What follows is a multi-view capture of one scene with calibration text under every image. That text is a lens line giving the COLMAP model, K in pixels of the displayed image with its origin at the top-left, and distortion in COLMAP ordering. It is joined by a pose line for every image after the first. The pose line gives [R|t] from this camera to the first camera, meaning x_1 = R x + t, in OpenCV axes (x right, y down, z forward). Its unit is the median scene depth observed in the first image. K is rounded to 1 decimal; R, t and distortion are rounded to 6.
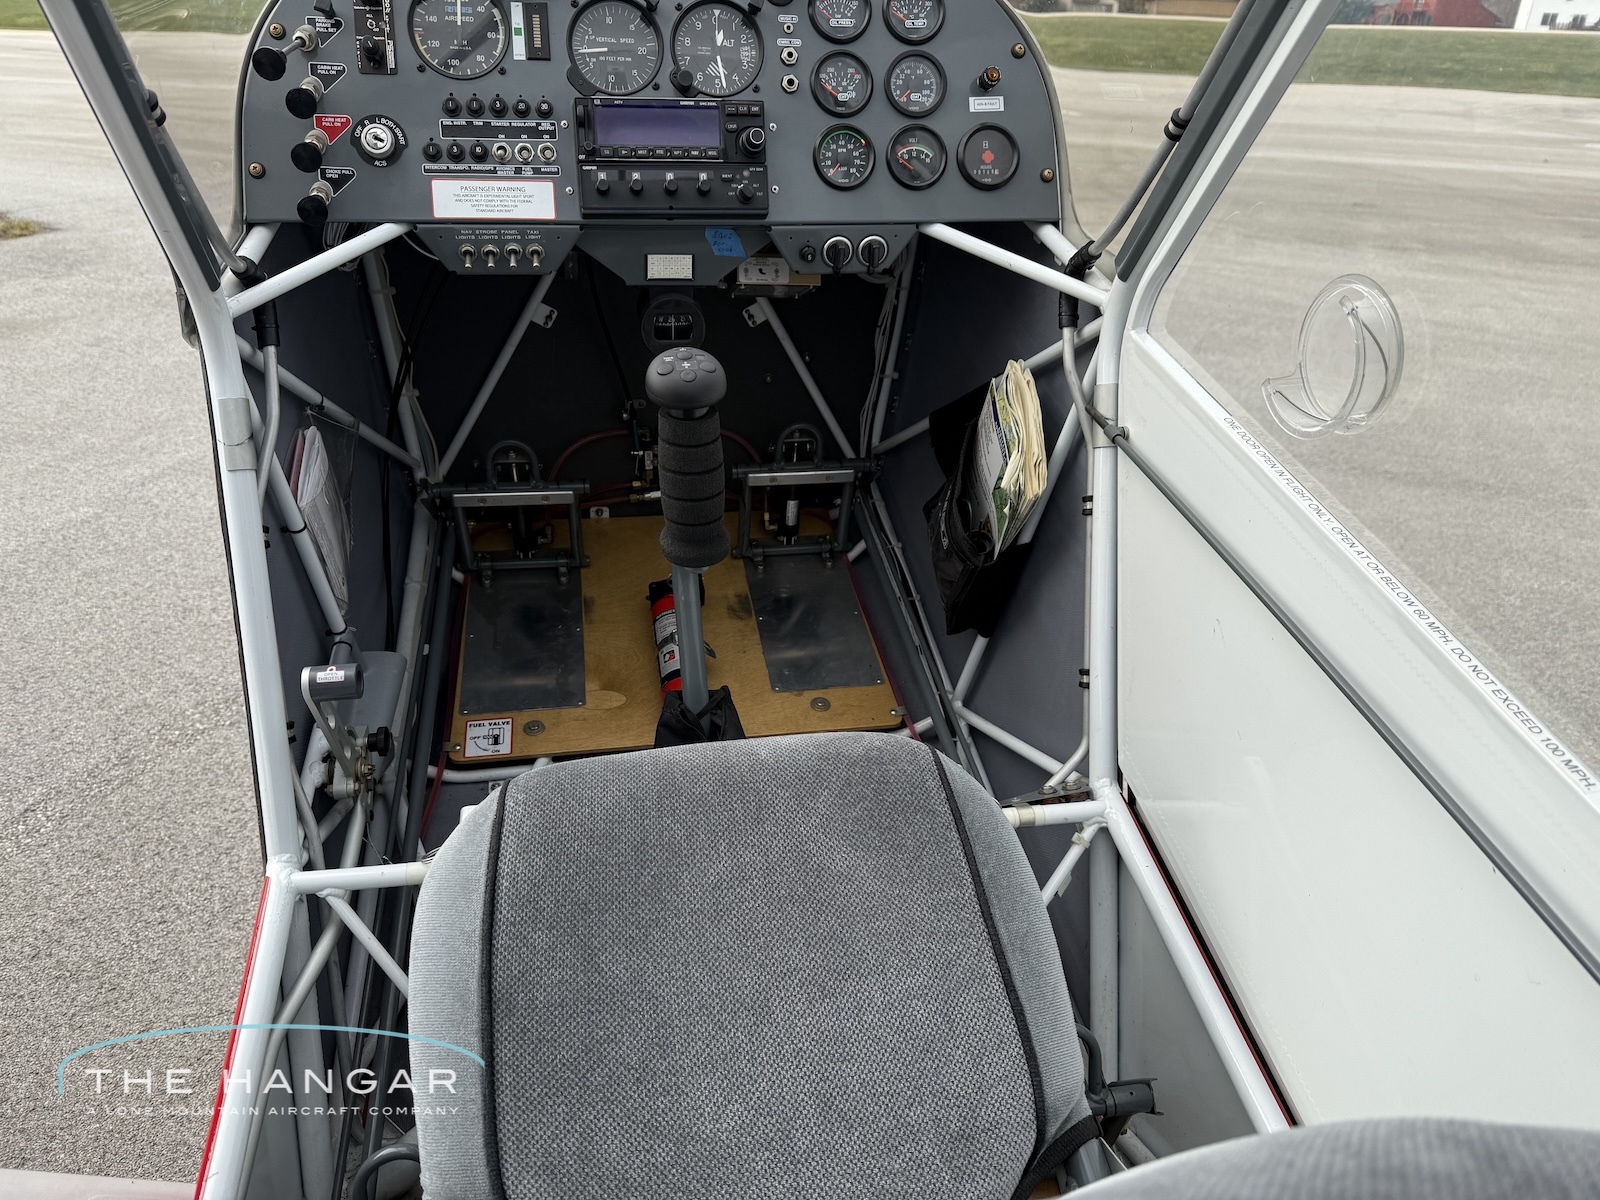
lens RADIAL K [[1149.5, 0, 798.7], [0, 1149.5, 610.4], [0, 0, 1]] dist [0.034824, -0.047623]
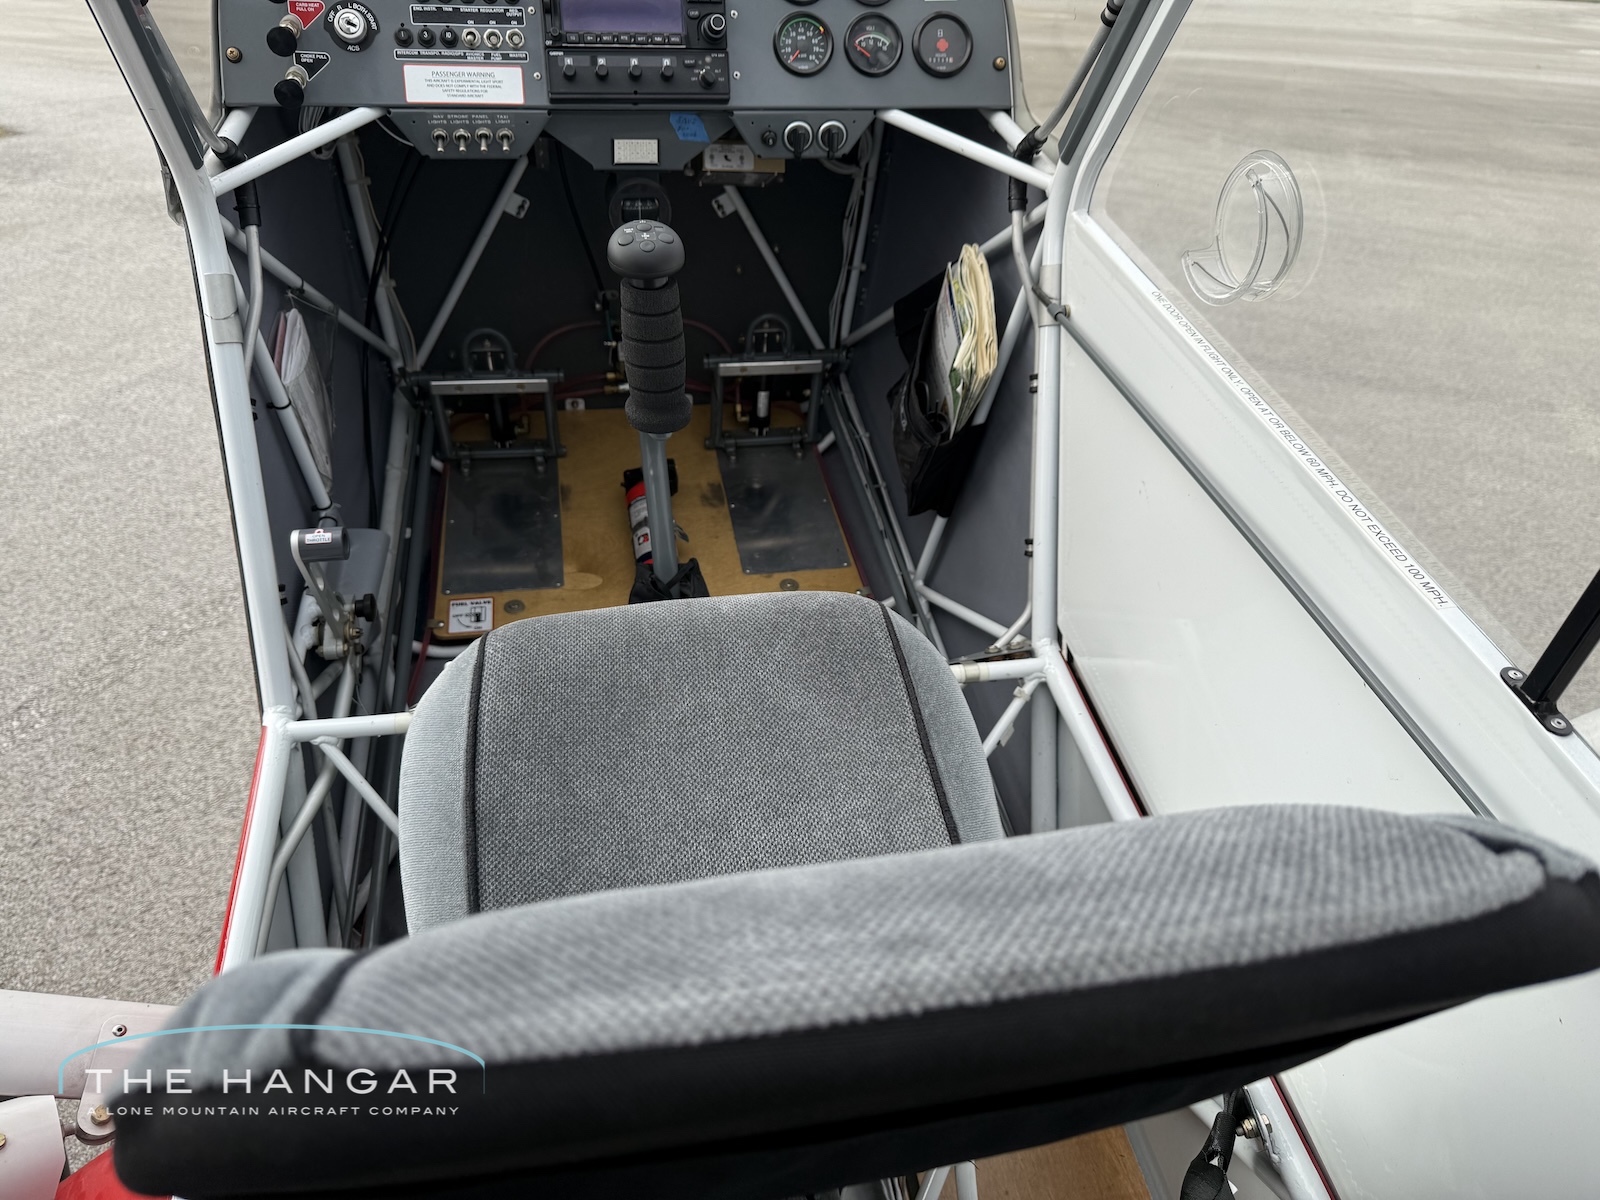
lens RADIAL K [[1160.0, 0, 805.7], [0, 1160.0, 597.5], [0, 0, 1]] dist [0.023156, -0.035216]
pose [[0.999866, -0.004214, 0.015803, 0.023248], [0.003297, 0.998334, 0.057599, 0.043182], [-0.016019, -0.057539, 0.998215, -0.071057]]
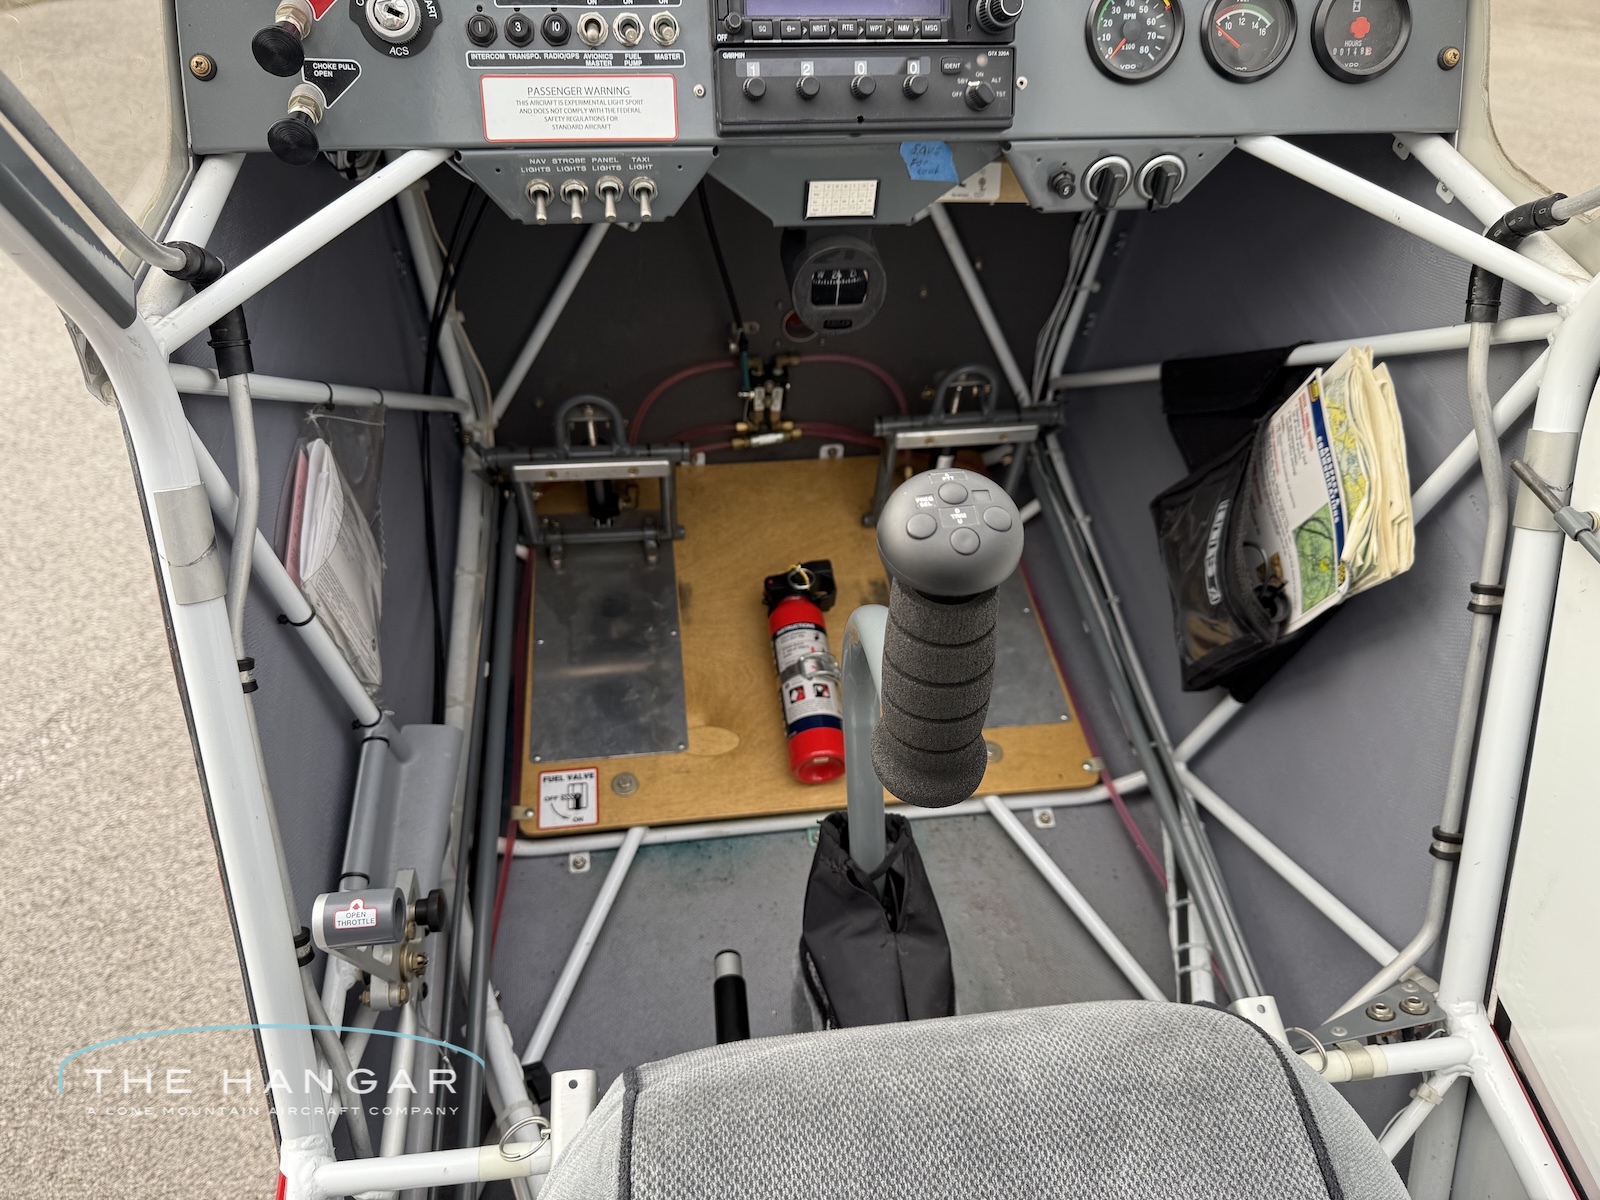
lens RADIAL K [[1144.4, 0, 790.9], [0, 1144.4, 599.3], [0, 0, 1]] dist [0.012003, -0.024952]
pose [[0.999058, 0.023247, -0.036651, -0.118451], [-0.016510, 0.984530, 0.174435, -0.199735], [0.040139, -0.173665, 0.983986, 0.340725]]
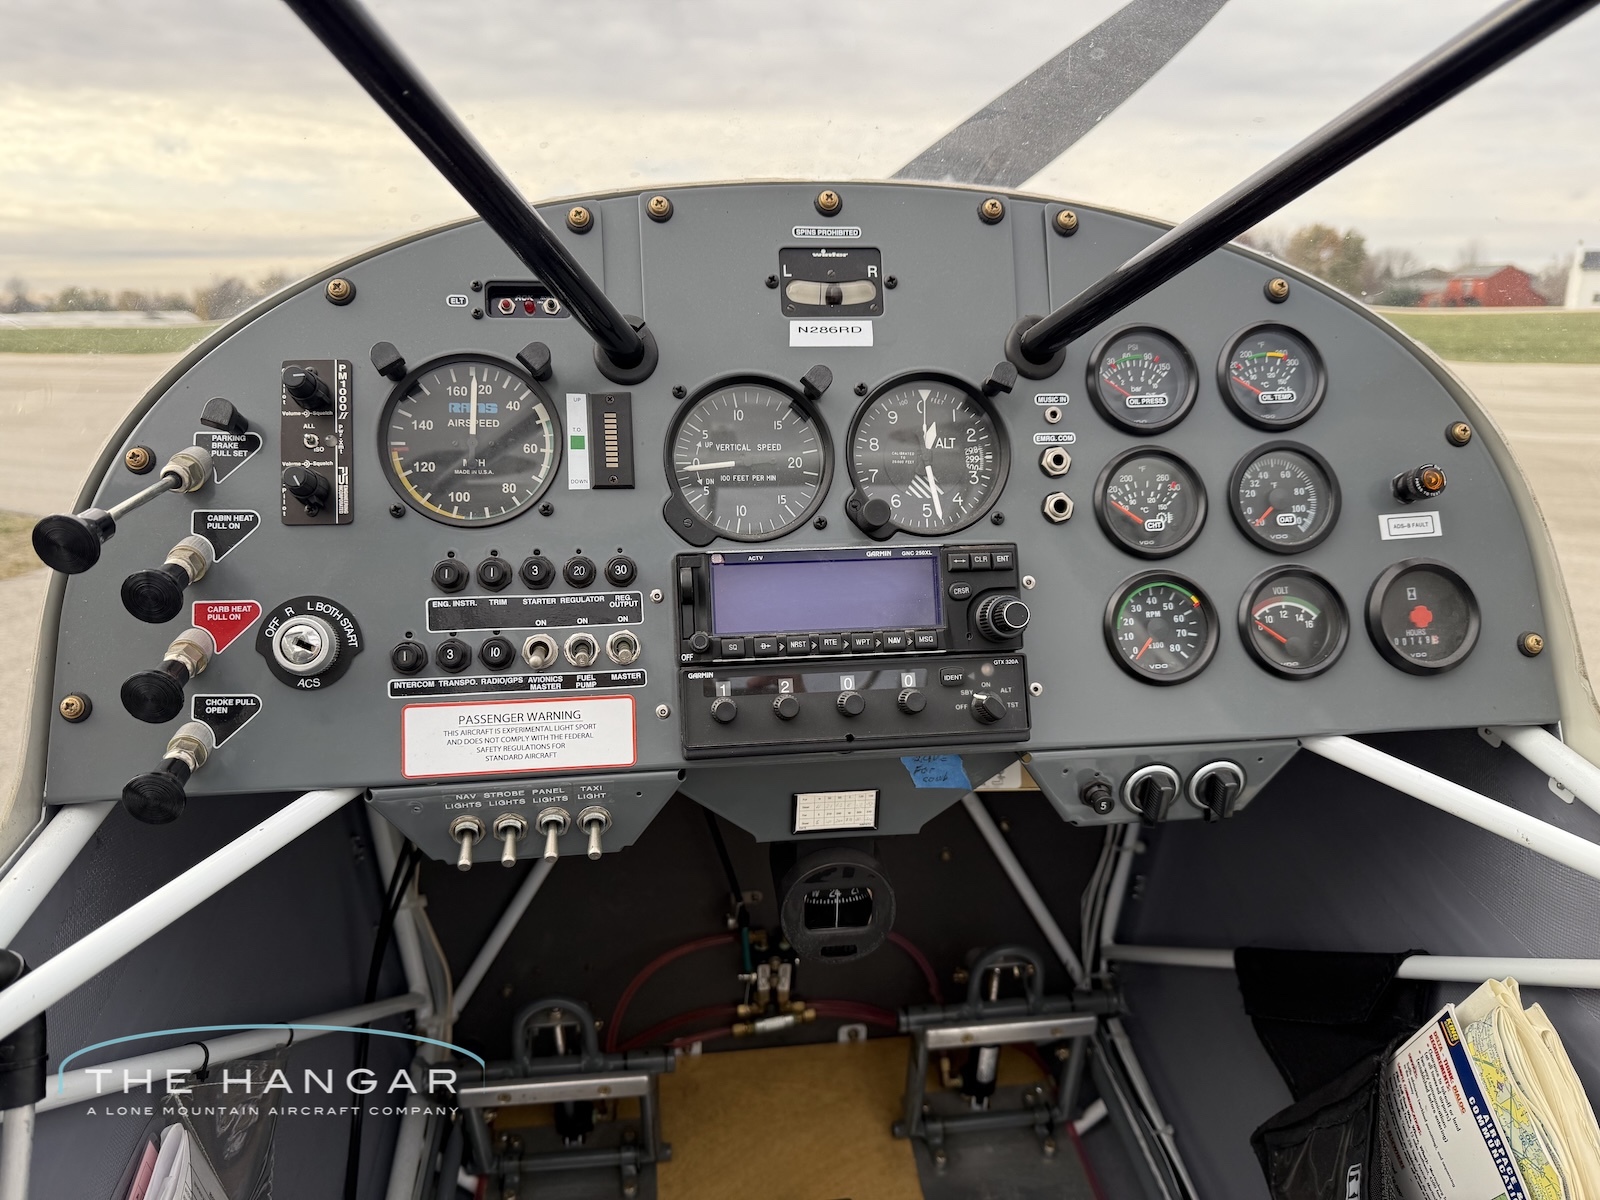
lens RADIAL K [[1131.7, 0, 800.0], [0, 1131.7, 600.0], [0, 0, 1]] dist [0.134080, -0.223469]
pose [[0.997945, -0.017941, -0.061518, -0.099458], [0.003693, 0.974515, -0.224293, -0.291825], [0.063974, 0.223605, 0.972578, 0.471396]]
